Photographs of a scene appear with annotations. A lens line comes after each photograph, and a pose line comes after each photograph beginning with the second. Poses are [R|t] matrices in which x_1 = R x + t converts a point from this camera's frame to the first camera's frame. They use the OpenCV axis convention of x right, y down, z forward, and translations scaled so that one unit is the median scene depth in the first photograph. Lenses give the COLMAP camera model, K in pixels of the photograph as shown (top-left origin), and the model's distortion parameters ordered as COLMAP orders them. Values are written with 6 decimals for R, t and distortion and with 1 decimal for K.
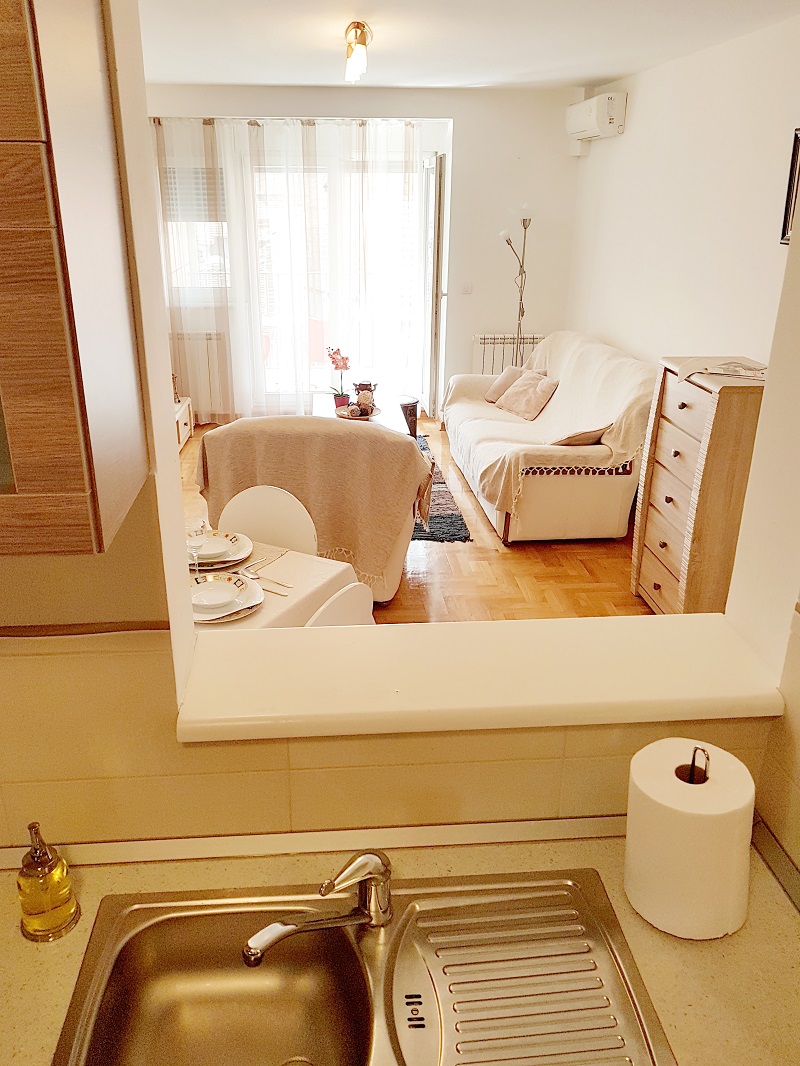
lens RADIAL K [[845.4, 0, 395.7], [0, 845.4, 522.7], [0, 0, 1]] dist [-0.005031, -0.003078]
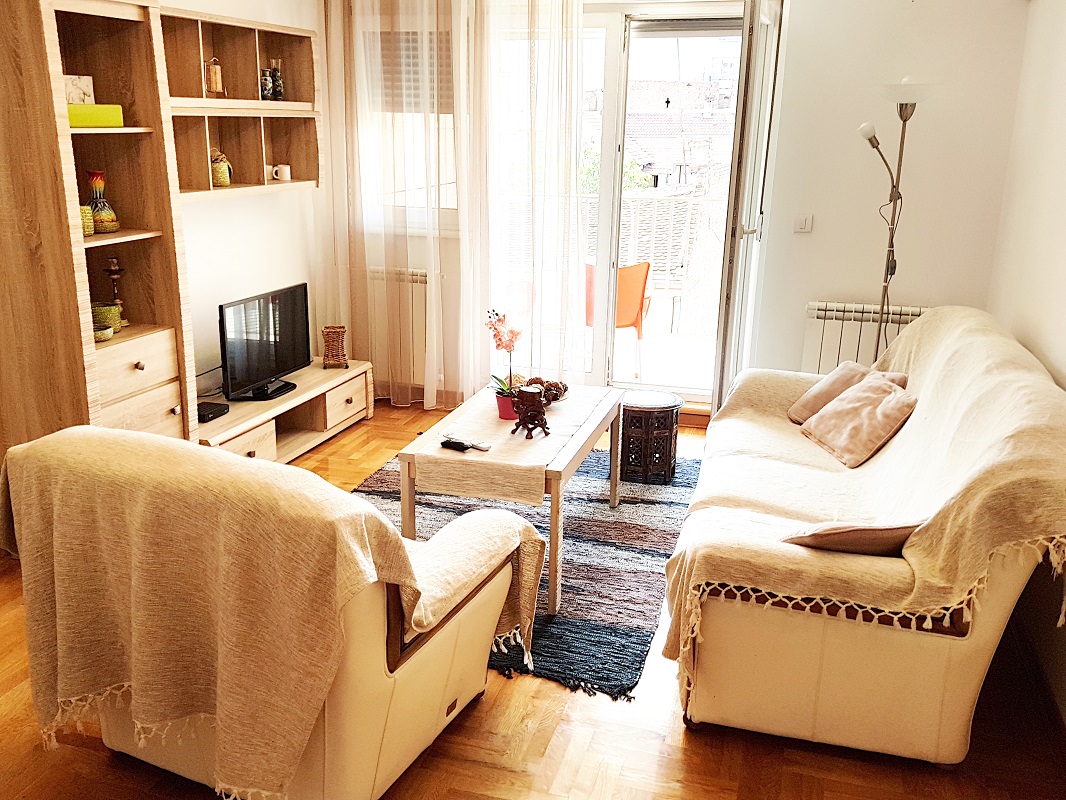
lens RADIAL K [[1023.0, 0, 529.1], [0, 1023.0, 403.6], [0, 0, 1]] dist [0.089224, 0.000000]
pose [[0.928925, 0.106920, -0.354494, 0.223216], [-0.141234, 0.987332, -0.072302, -0.095432], [0.342273, 0.117230, 0.932259, 0.357024]]
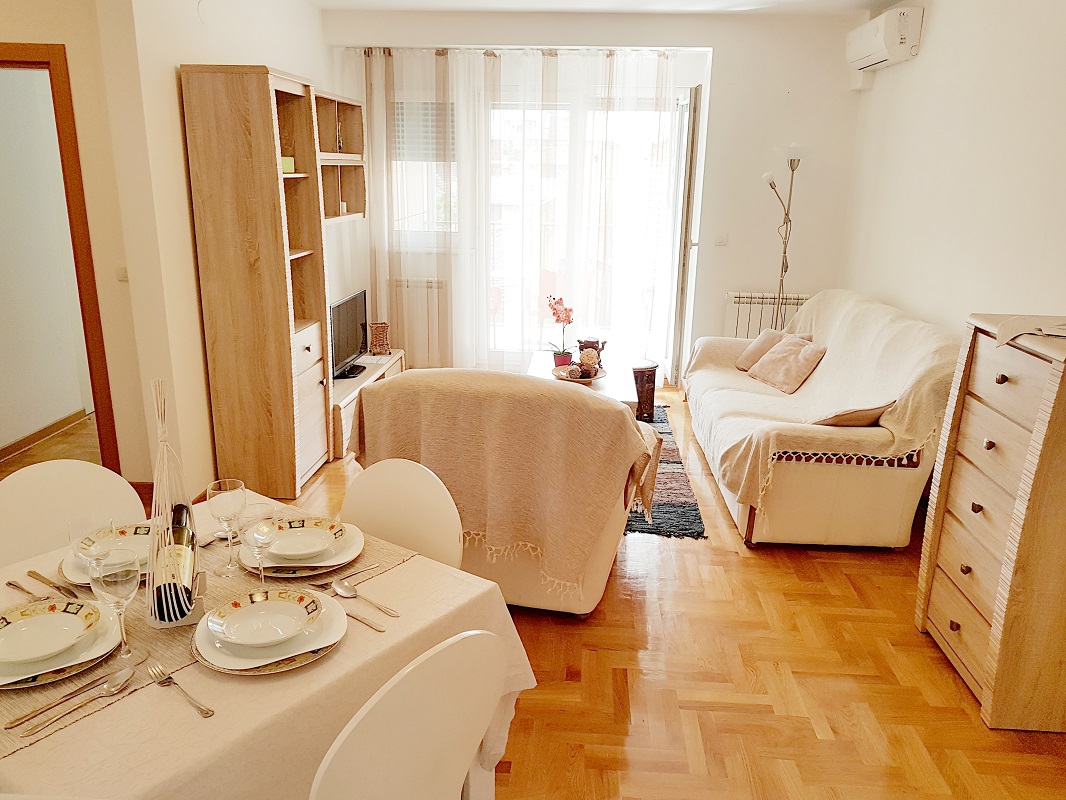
lens RADIAL K [[845.4, 0, 542.1], [0, 845.4, 423.3], [0, 0, 1]] dist [-0.005031, -0.003078]
pose [[0.989777, 0.052875, -0.132457, 0.034761], [-0.063211, 0.995172, -0.075081, -0.016084], [0.127848, 0.082686, 0.988341, 0.172222]]
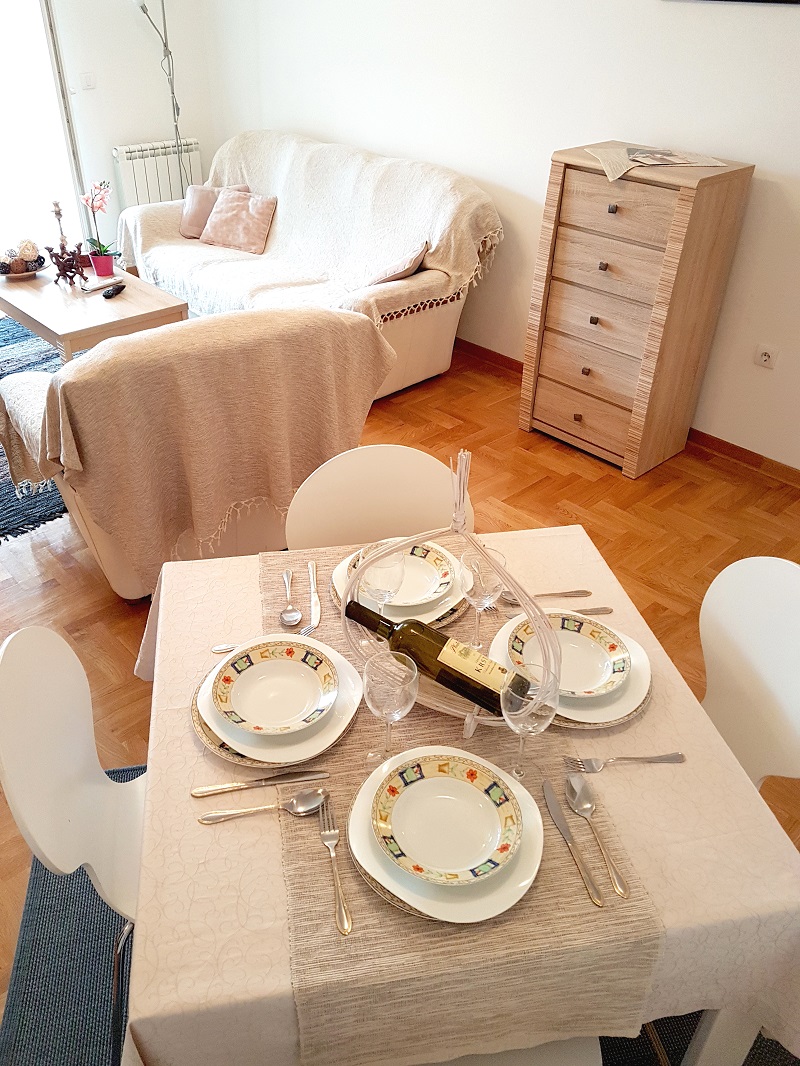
lens RADIAL K [[845.4, 0, 400.2], [0, 845.4, 522.8], [0, 0, 1]] dist [-0.005031, -0.003078]
pose [[0.773796, -0.346948, 0.529969, -0.284949], [0.218307, 0.931468, 0.291047, -0.098356], [-0.594627, -0.109516, 0.796508, 0.285840]]
